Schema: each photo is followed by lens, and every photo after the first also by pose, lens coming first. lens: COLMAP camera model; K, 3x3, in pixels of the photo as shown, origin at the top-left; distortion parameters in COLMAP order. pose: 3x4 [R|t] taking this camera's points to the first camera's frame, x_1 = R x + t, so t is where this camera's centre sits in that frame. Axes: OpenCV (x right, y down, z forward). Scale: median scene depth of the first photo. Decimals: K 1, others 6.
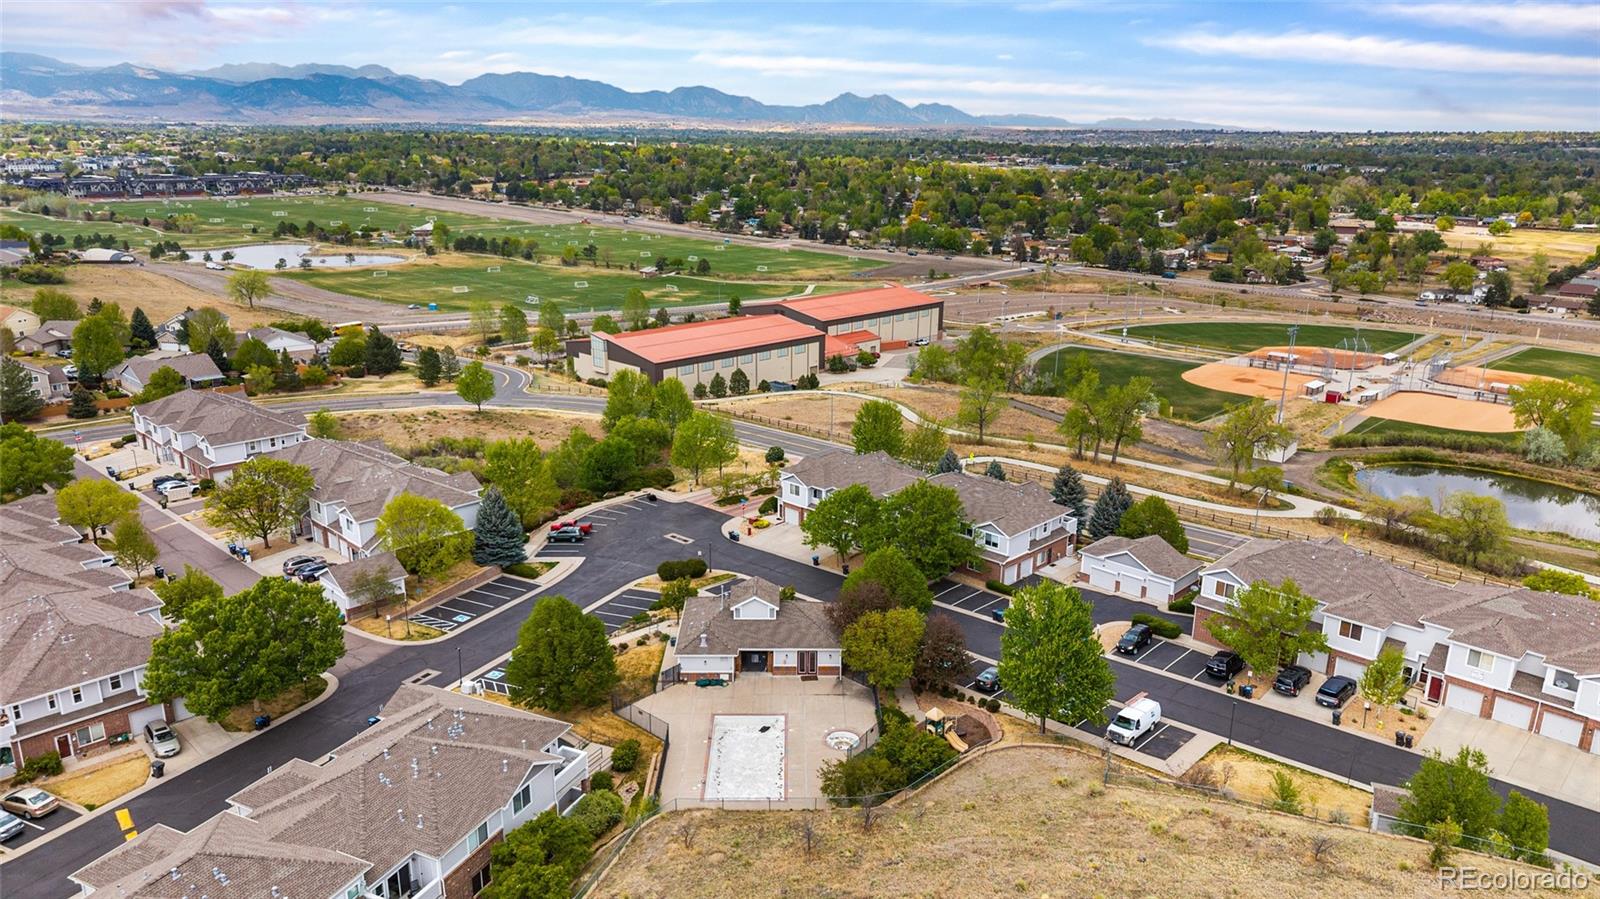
lens RADIAL K [[1085.6, 0, 782.1], [0, 1085.6, 451.8], [0, 0, 1]] dist [0.029903, -0.030835]
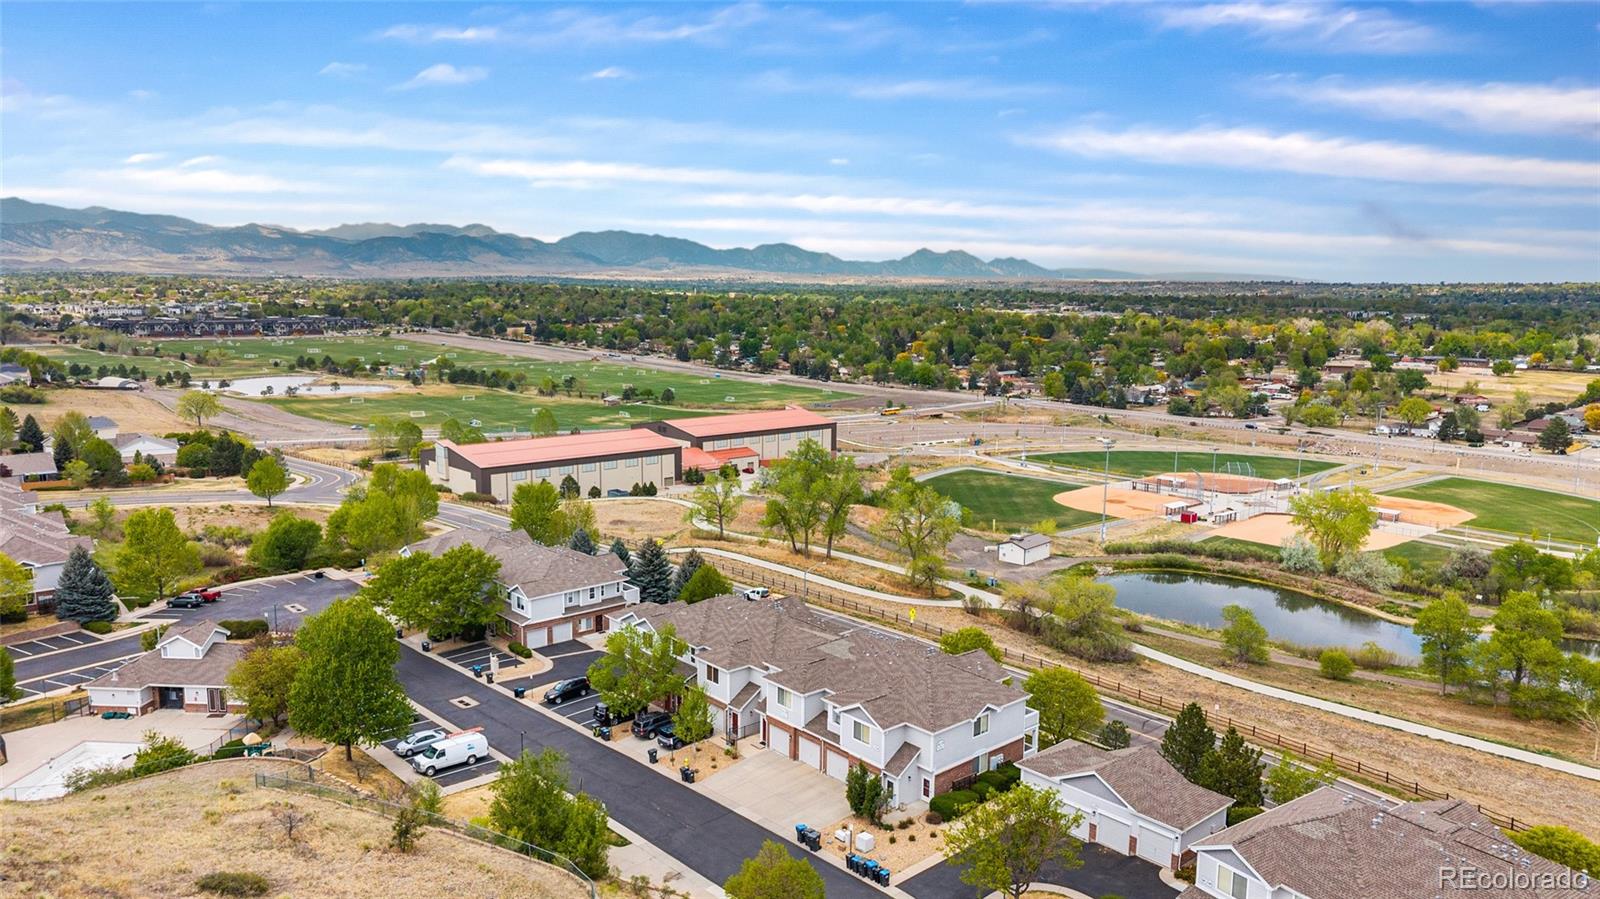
lens RADIAL K [[1085.6, 0, 778.5], [0, 1085.6, 454.8], [0, 0, 1]] dist [0.029903, -0.030835]
pose [[0.997238, 0.011276, -0.073418, 0.230743], [-0.020753, 0.991345, -0.129628, 0.032290], [0.071321, 0.130794, 0.988841, -0.004196]]
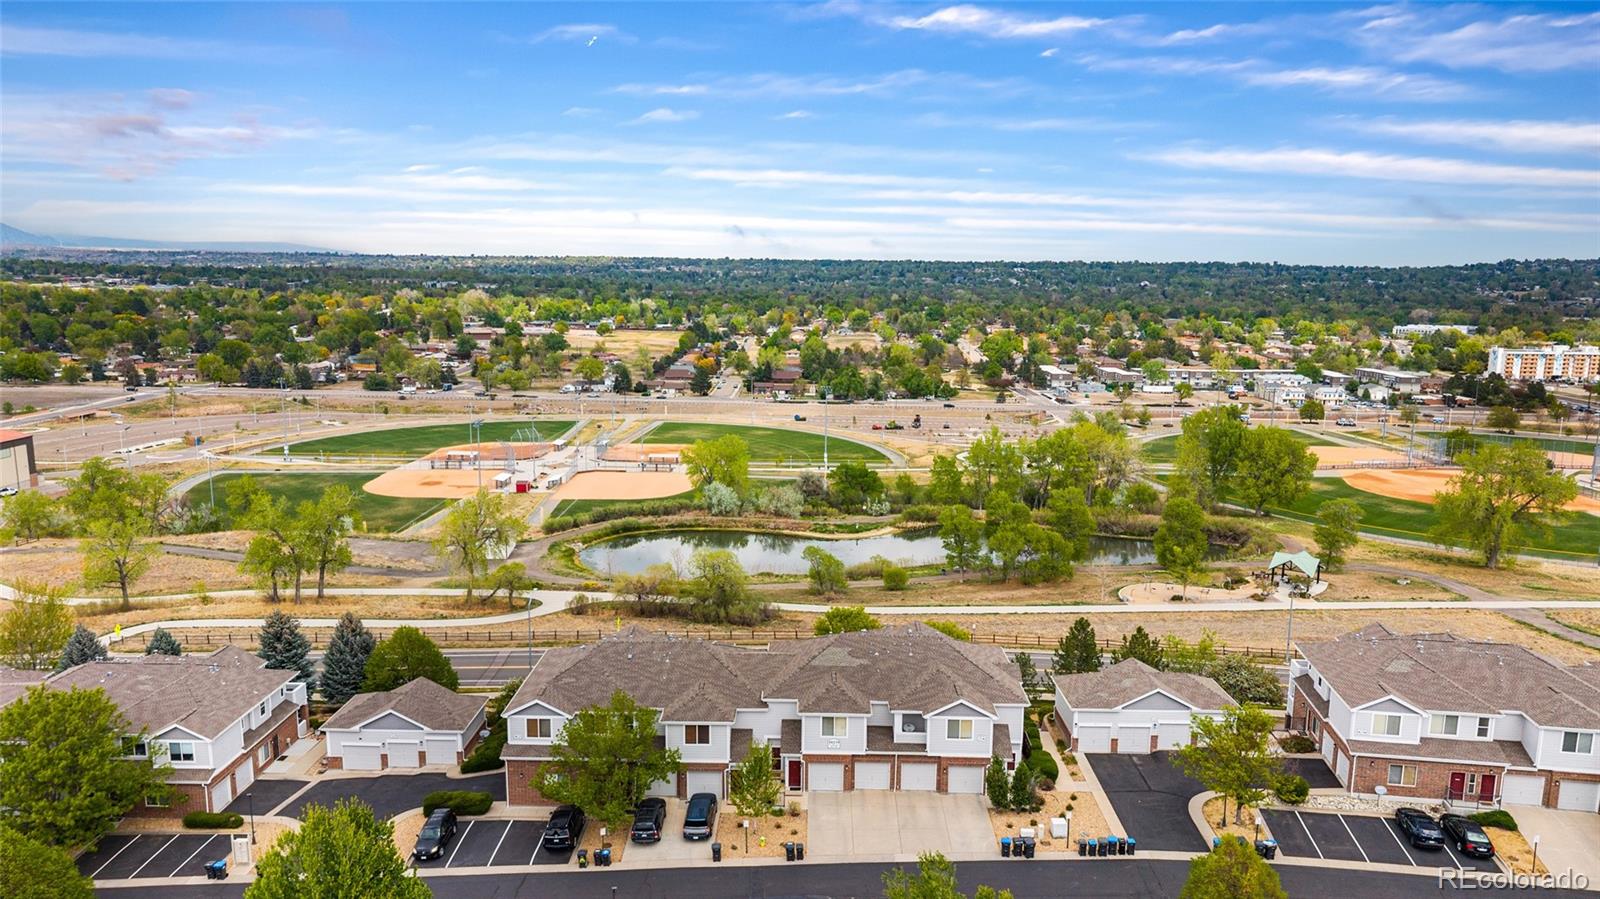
lens RADIAL K [[1085.6, 0, 804.8], [0, 1085.6, 452.8], [0, 0, 1]] dist [0.029903, -0.030835]
pose [[0.718235, -0.117891, 0.685740, 0.015473], [0.190354, 0.981236, -0.030682, -0.001197], [-0.669256, 0.152571, 0.727199, 0.113292]]
